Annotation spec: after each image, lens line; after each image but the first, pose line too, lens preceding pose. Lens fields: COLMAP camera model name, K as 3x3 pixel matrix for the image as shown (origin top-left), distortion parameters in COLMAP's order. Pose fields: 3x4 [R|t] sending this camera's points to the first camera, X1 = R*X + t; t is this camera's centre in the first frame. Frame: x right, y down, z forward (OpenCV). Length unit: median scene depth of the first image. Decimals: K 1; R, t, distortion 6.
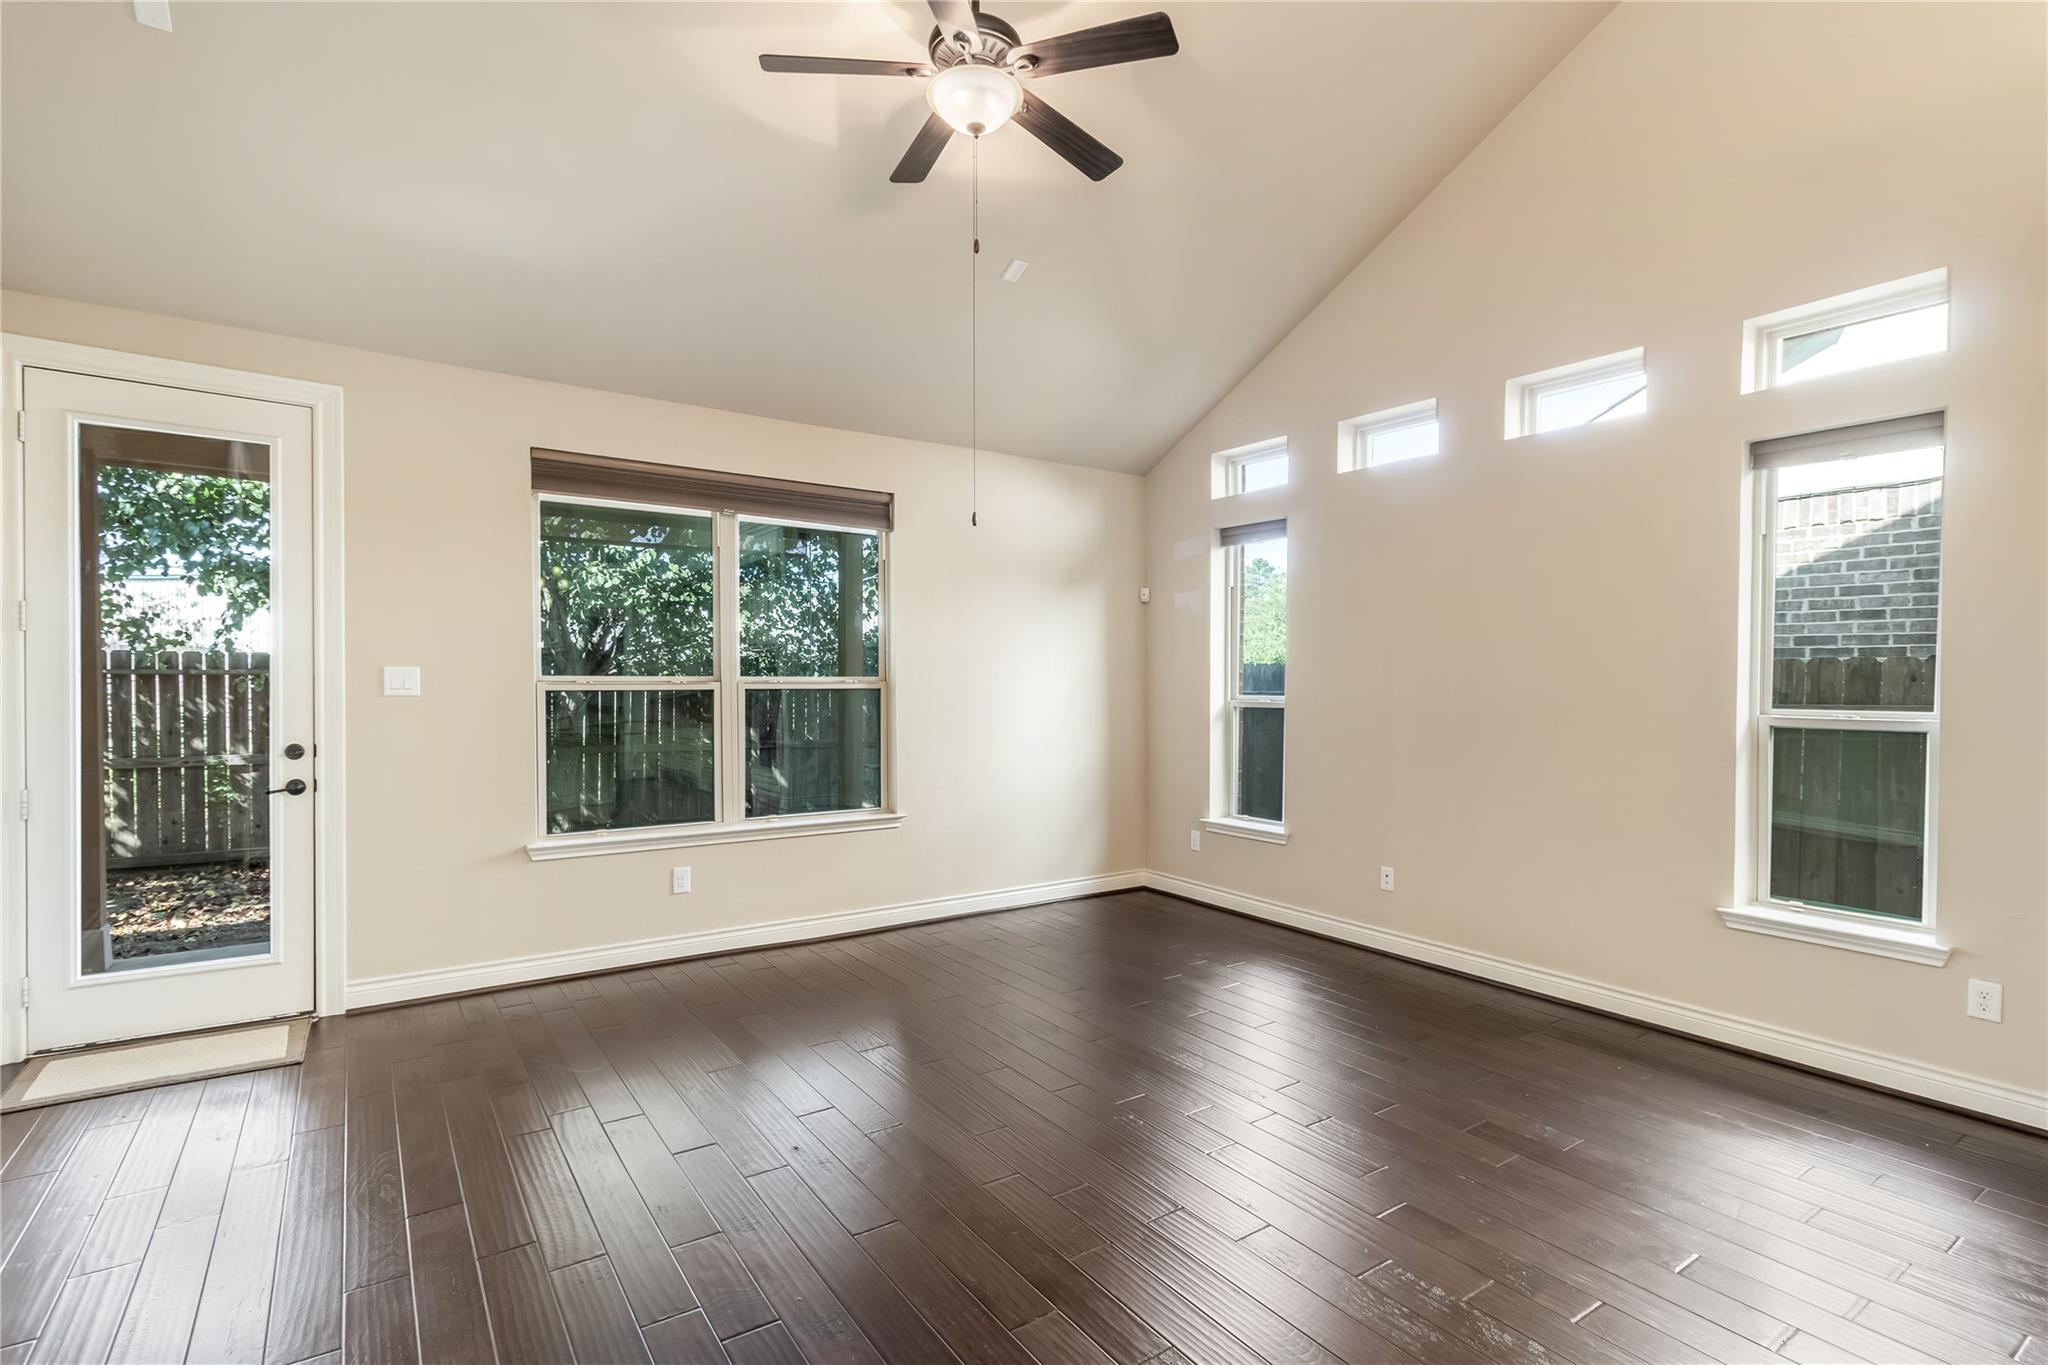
lens RADIAL K [[965.9, 0, 1037.3], [0, 965.9, 692.5], [0, 0, 1]] dist [0.003337, 0.001688]
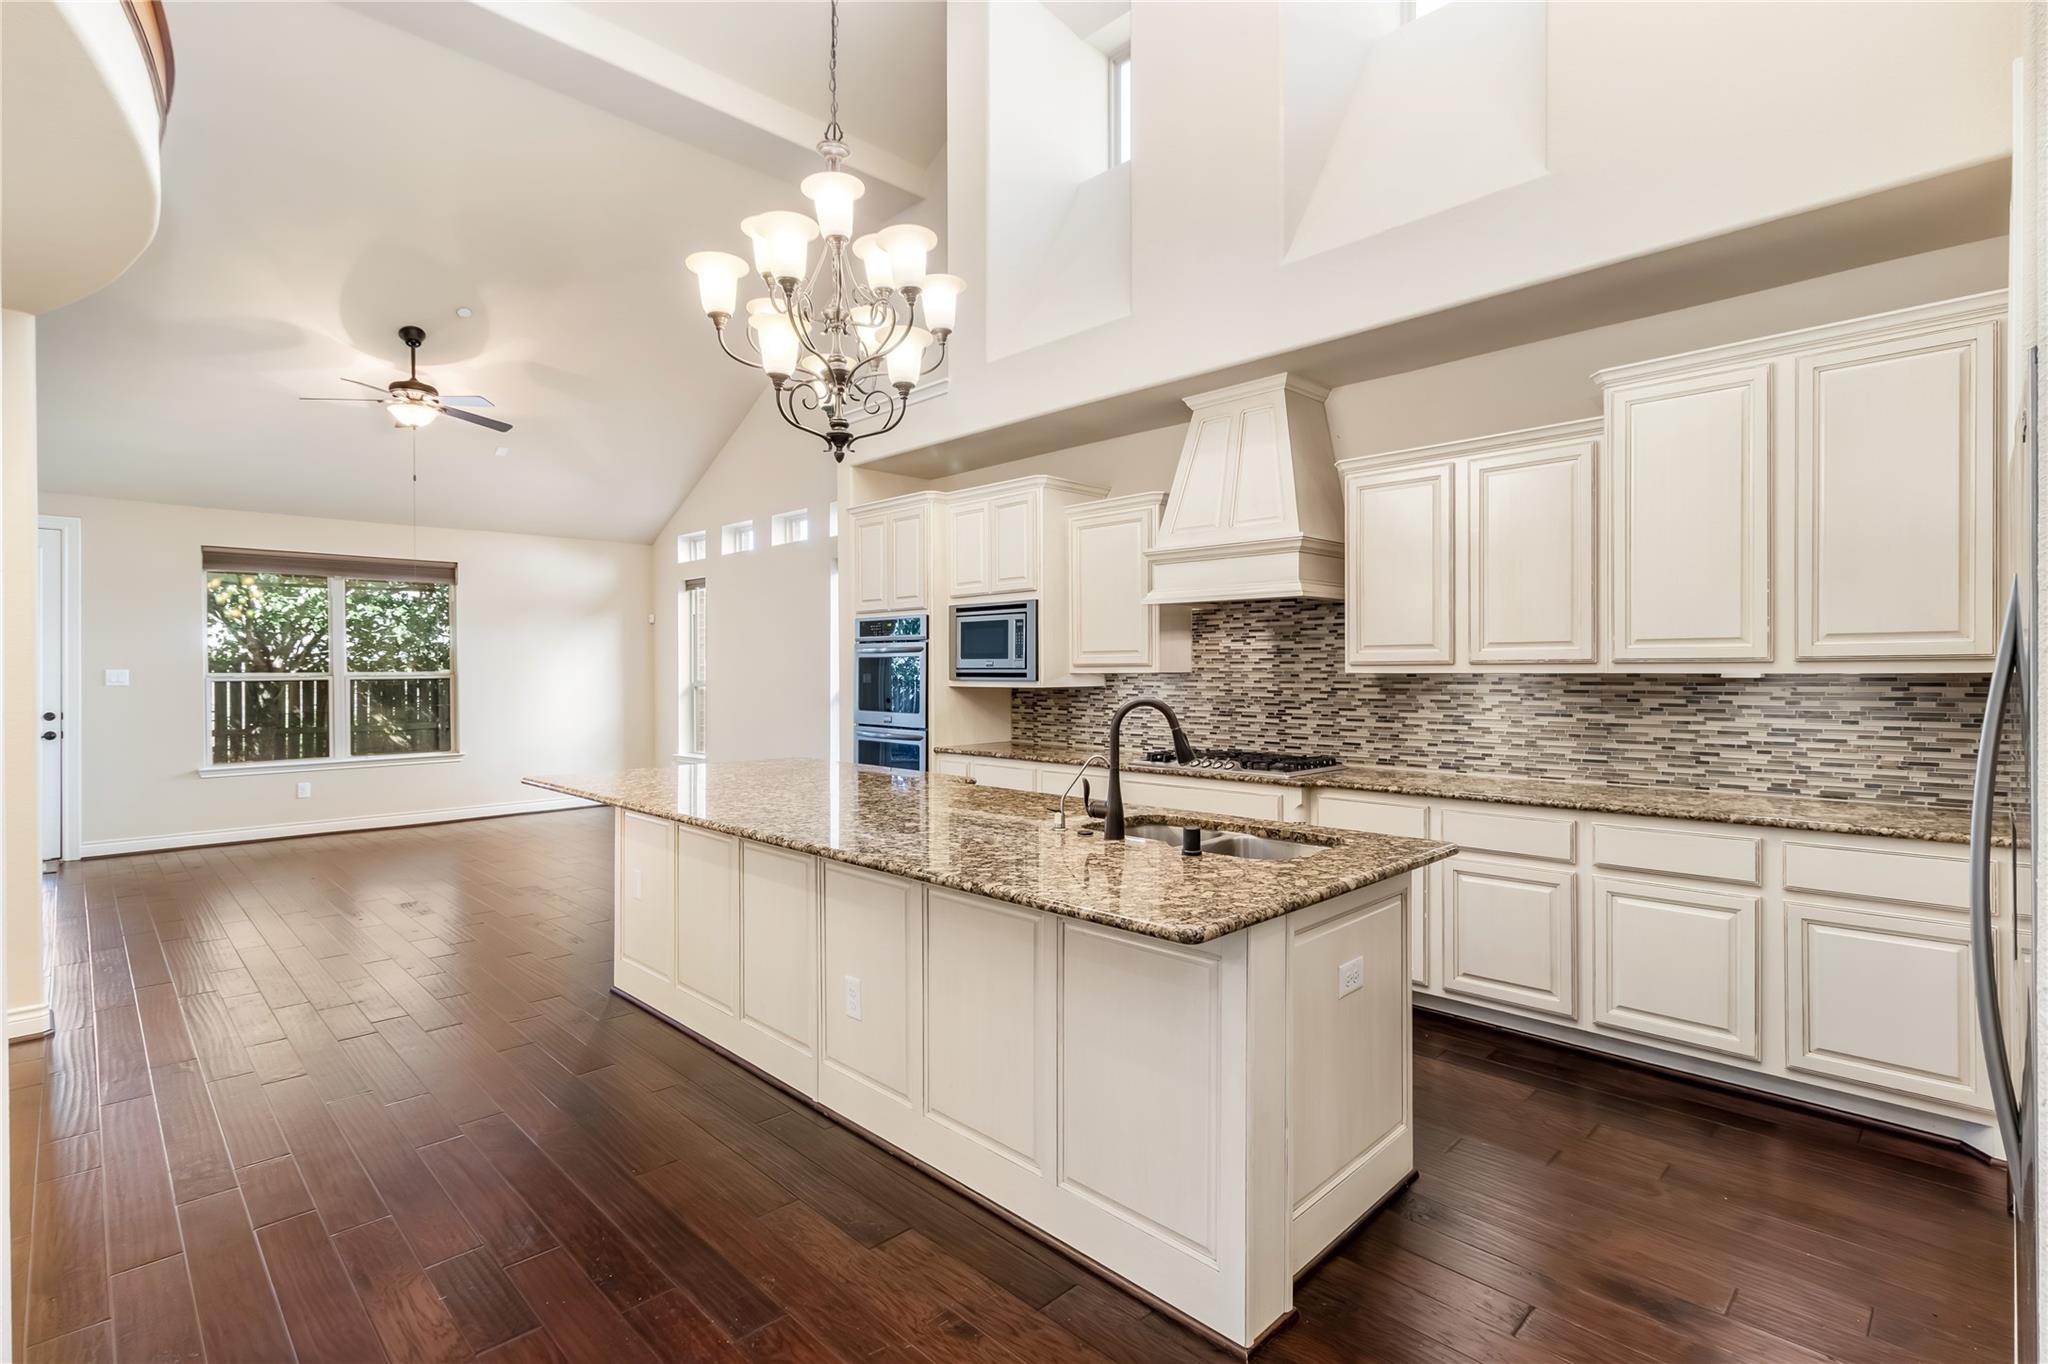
lens RADIAL K [[965.9, 0, 1042.4], [0, 965.9, 663.0], [0, 0, 1]] dist [0.003337, 0.001688]
pose [[0.983672, -0.009264, 0.179734, 0.584488], [0.012764, 0.999751, -0.018329, 0.013357], [-0.179520, 0.020324, 0.983544, -0.890088]]
